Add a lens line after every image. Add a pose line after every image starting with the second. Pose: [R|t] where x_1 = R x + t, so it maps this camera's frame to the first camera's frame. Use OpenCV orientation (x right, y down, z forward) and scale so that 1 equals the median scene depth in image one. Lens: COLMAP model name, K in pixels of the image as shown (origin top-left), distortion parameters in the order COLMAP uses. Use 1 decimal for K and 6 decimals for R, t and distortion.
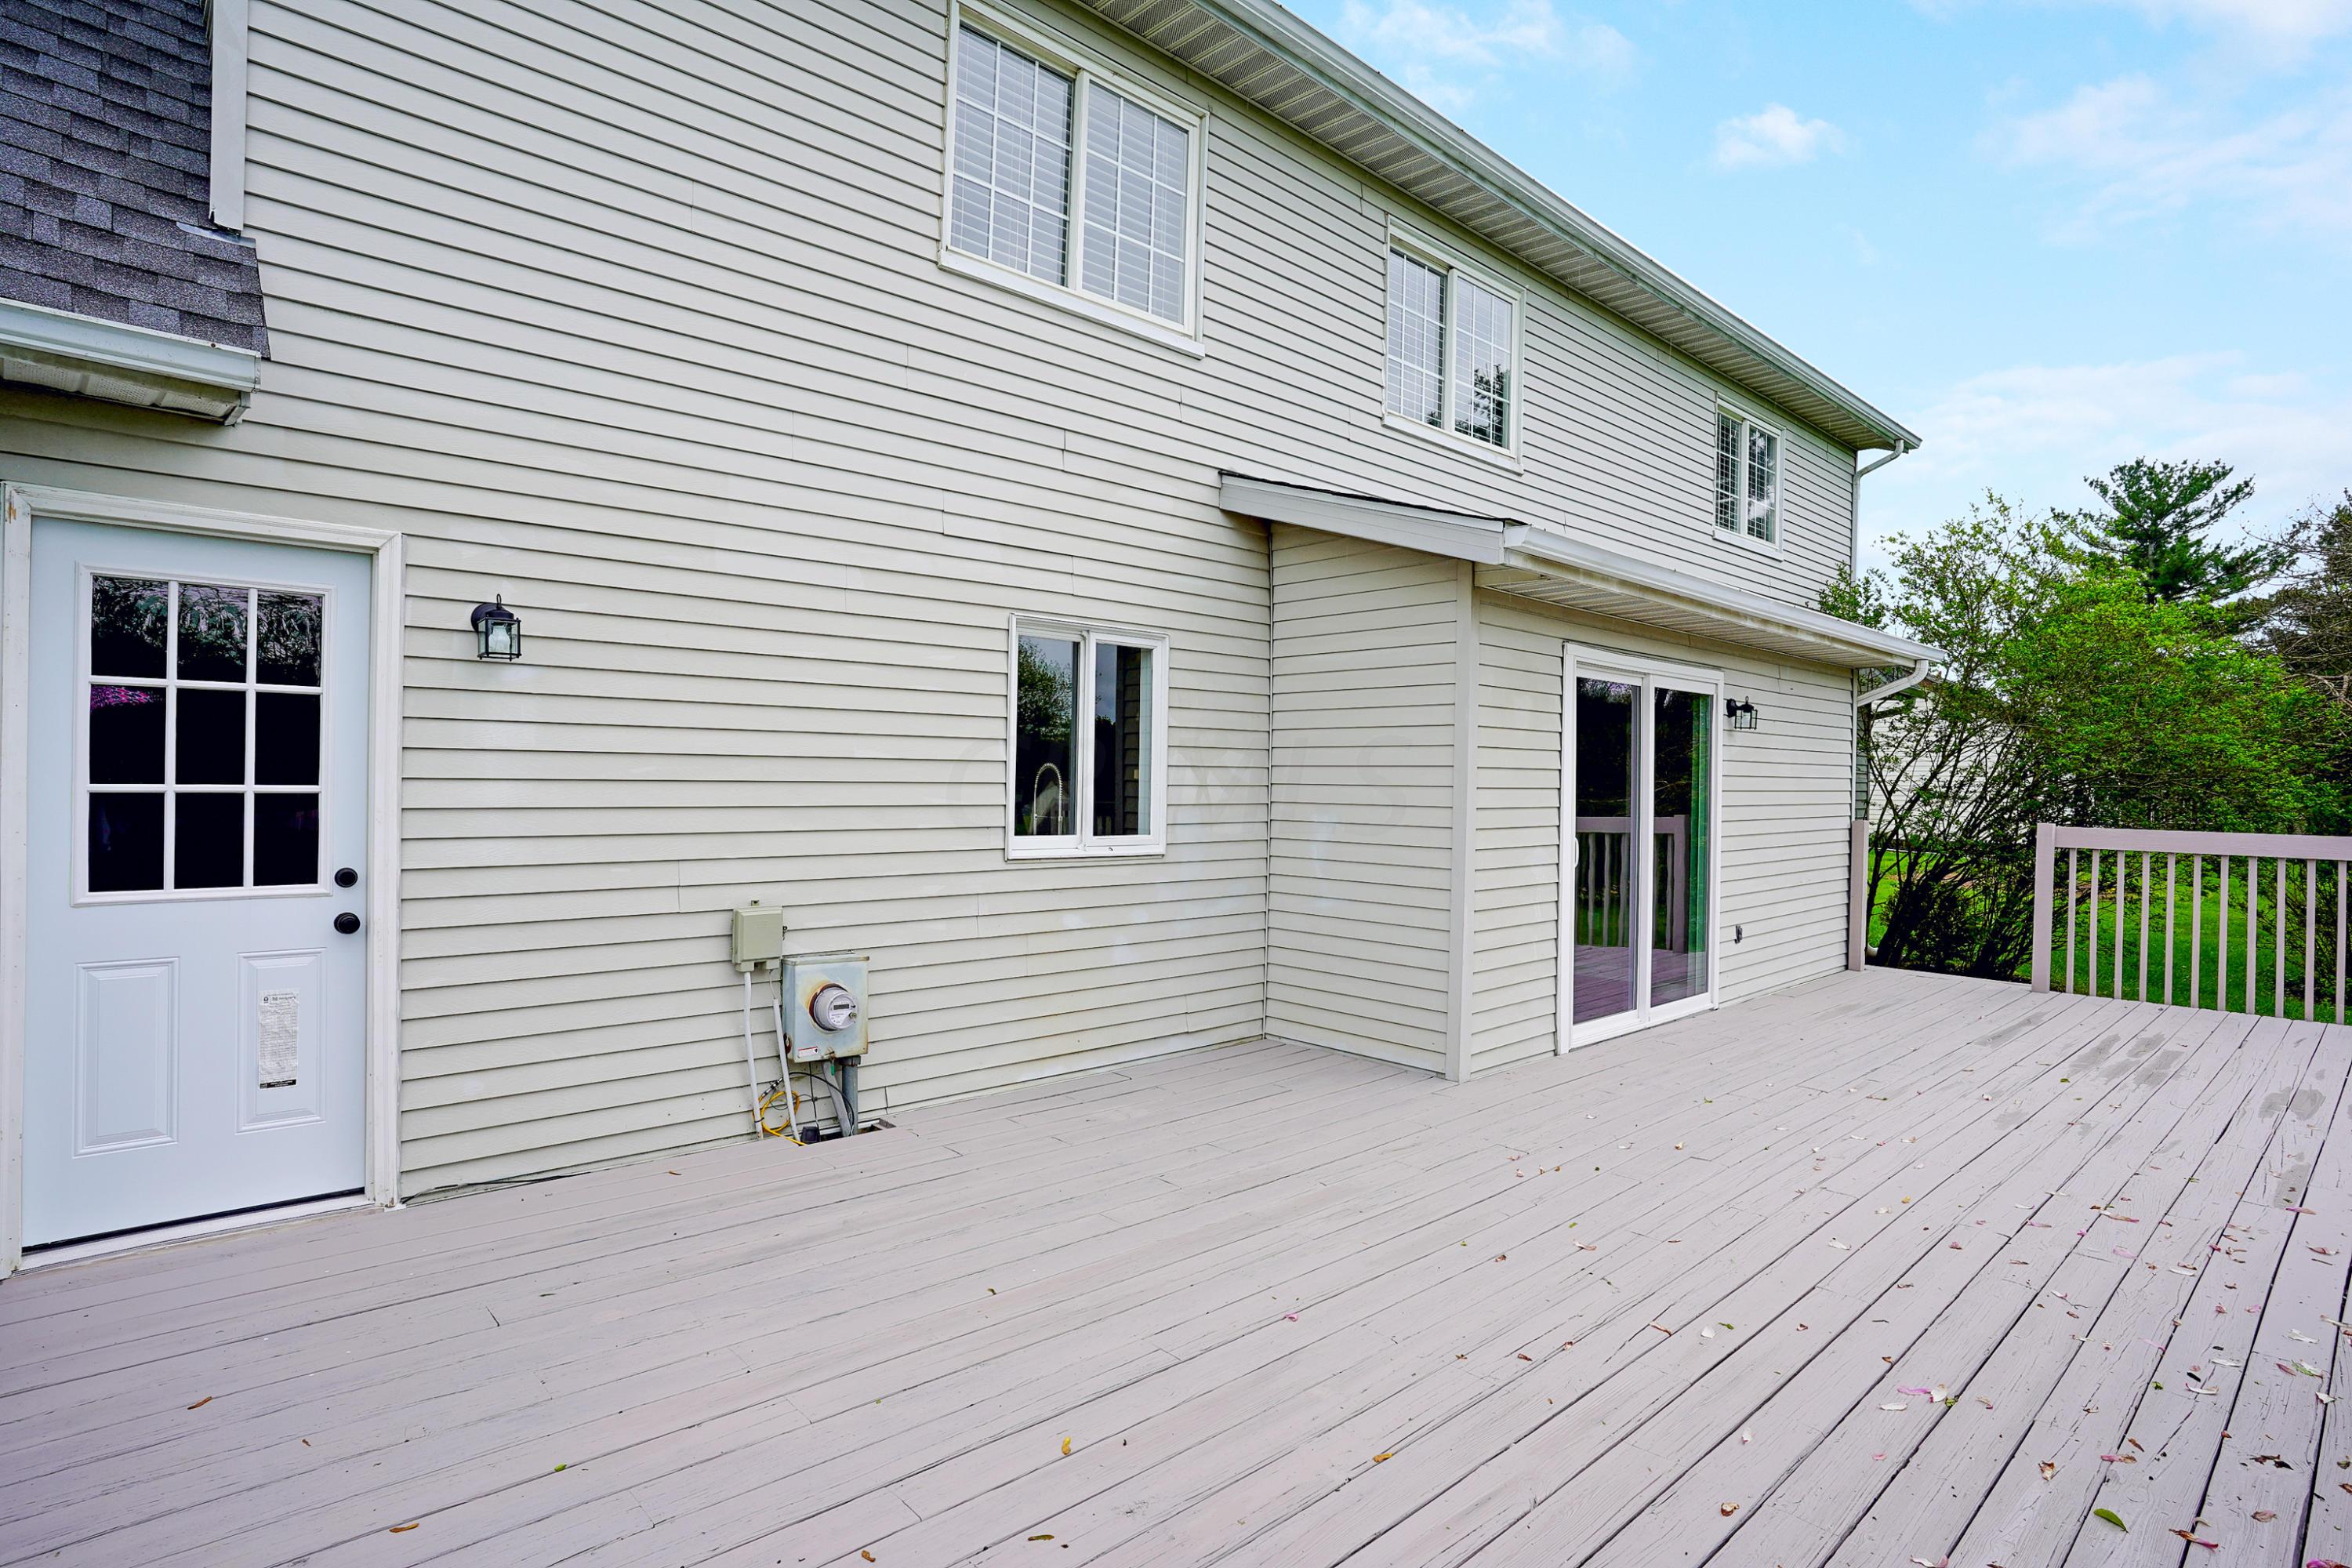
lens RADIAL K [[1249.1, 0, 1185.5], [0, 1249.1, 749.2], [0, 0, 1]] dist [-0.066916, 0.042403]
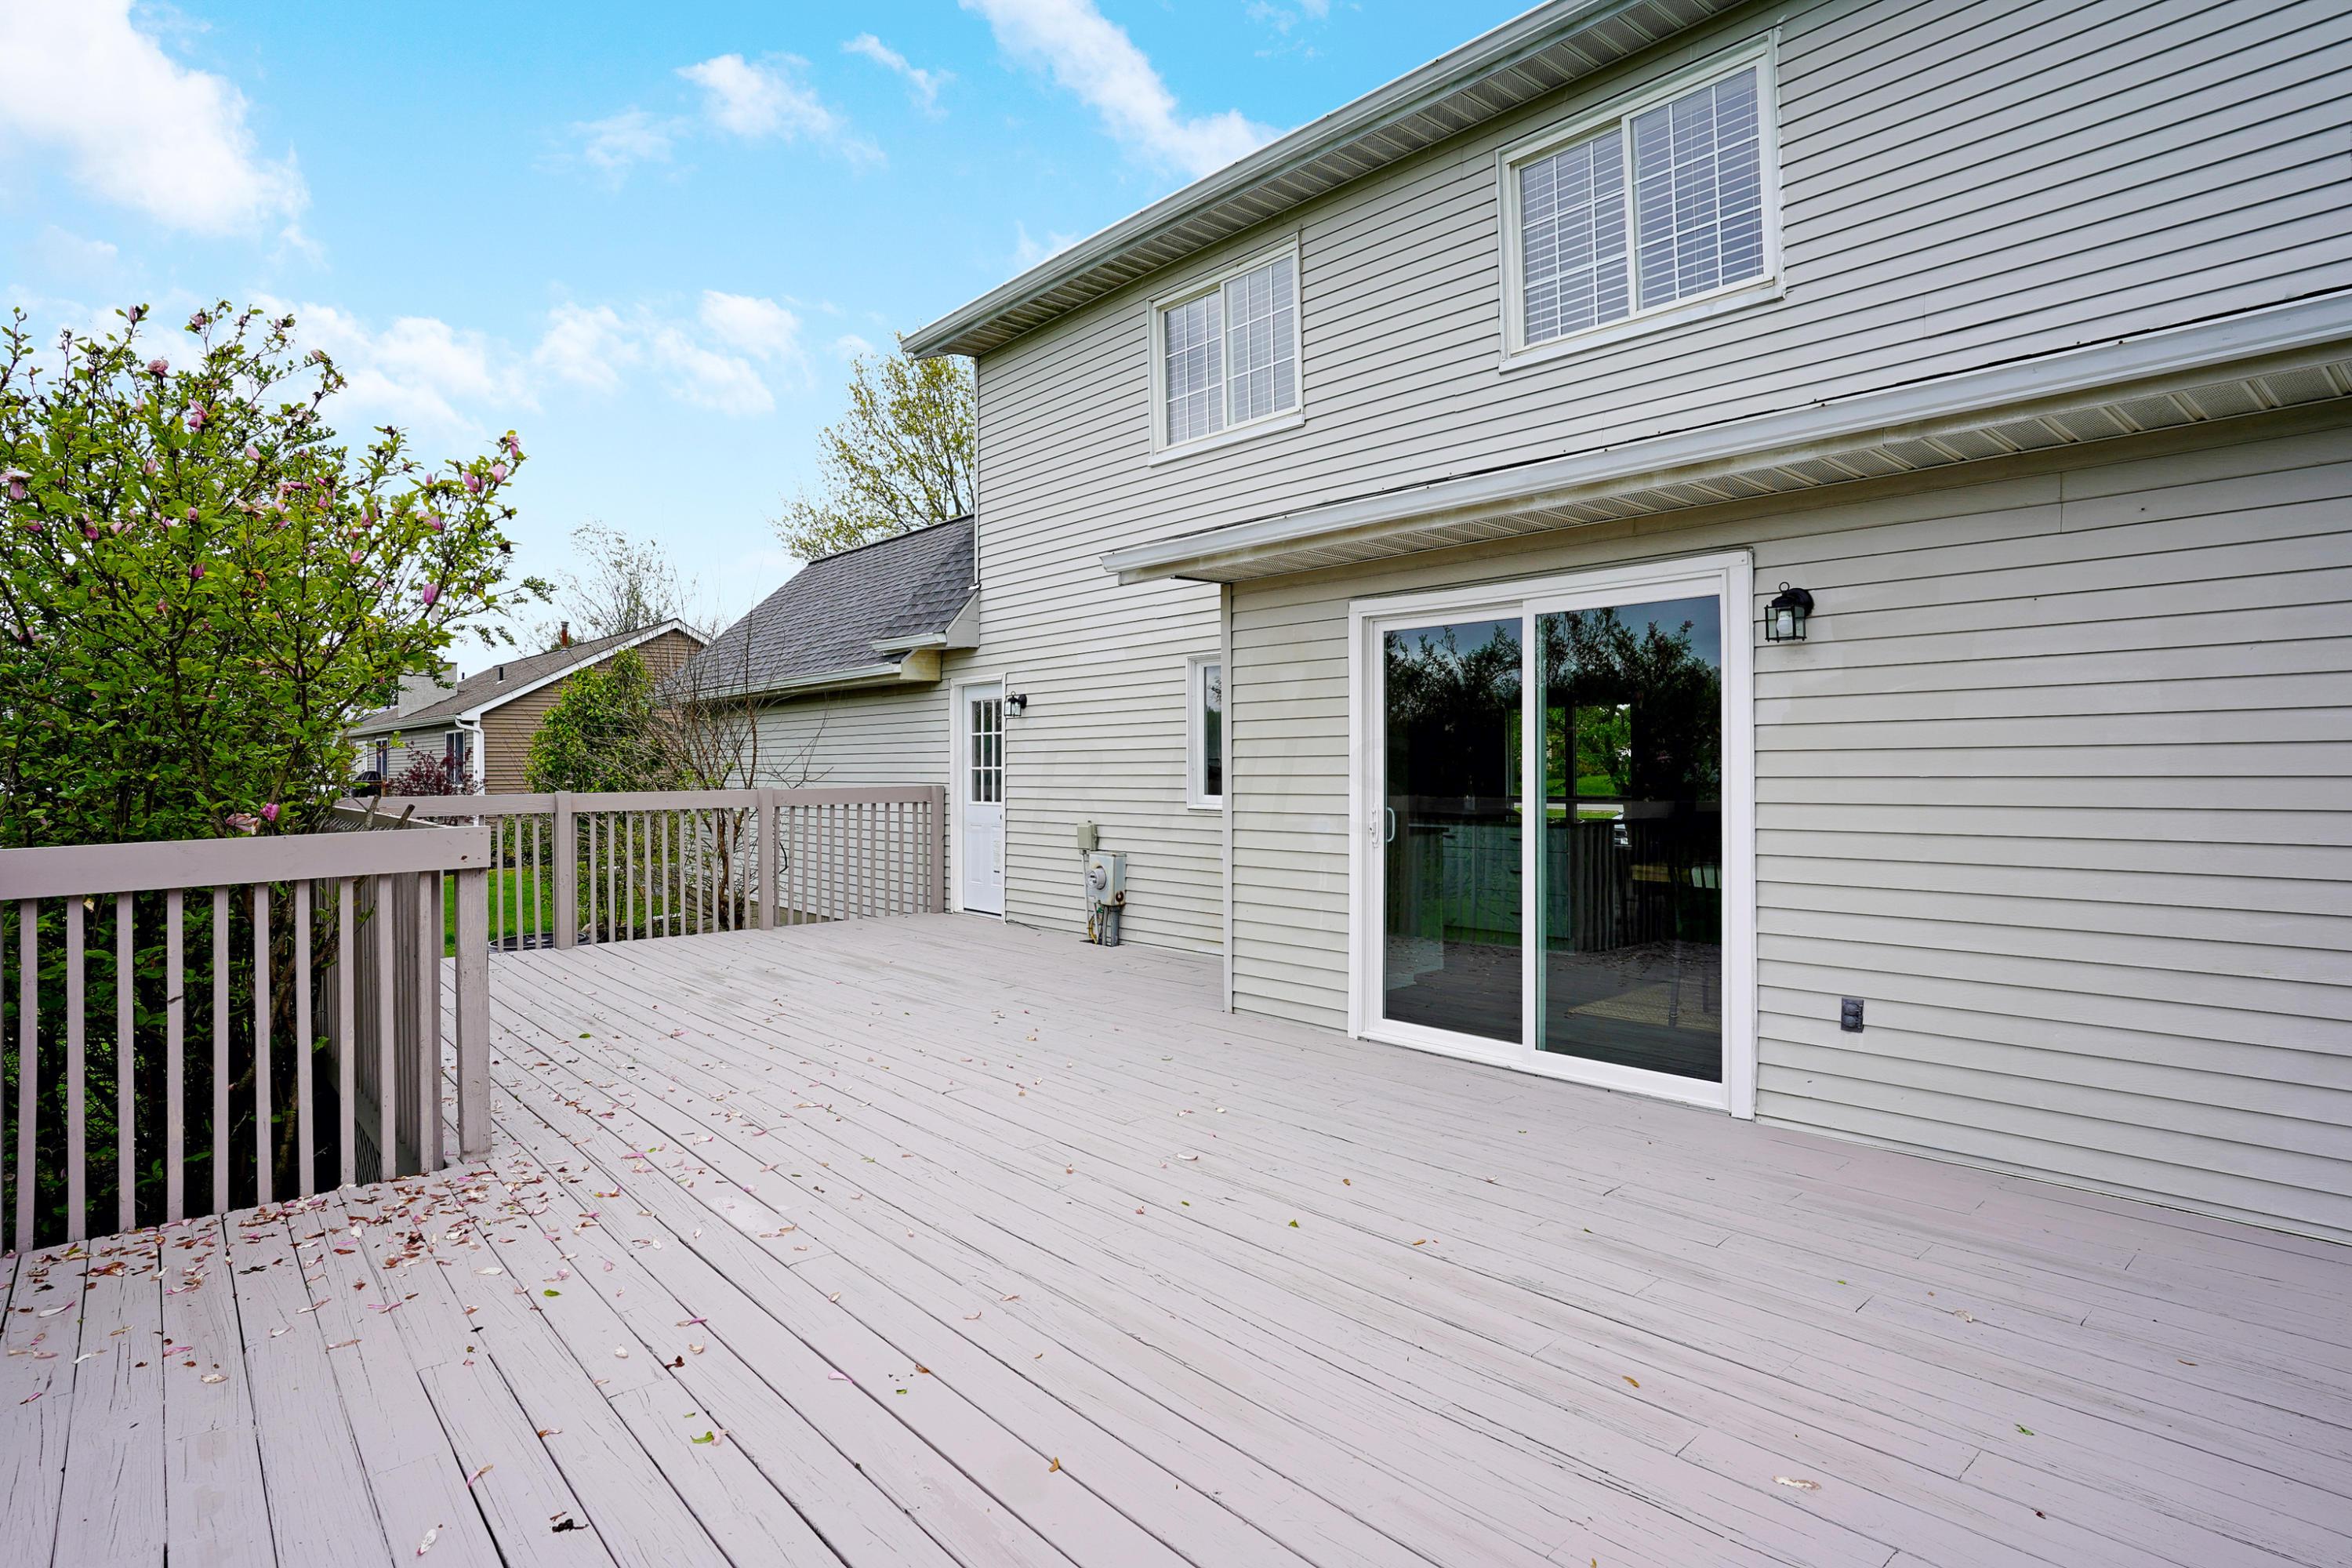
lens RADIAL K [[1254.6, 0, 1182.5], [0, 1254.6, 735.4], [0, 0, 1]] dist [-0.067839, 0.041091]
pose [[-0.047440, -0.043873, -0.997910, 1.822786], [0.021439, 0.998760, -0.044930, 0.081642], [0.998644, -0.023526, -0.046441, 1.324073]]
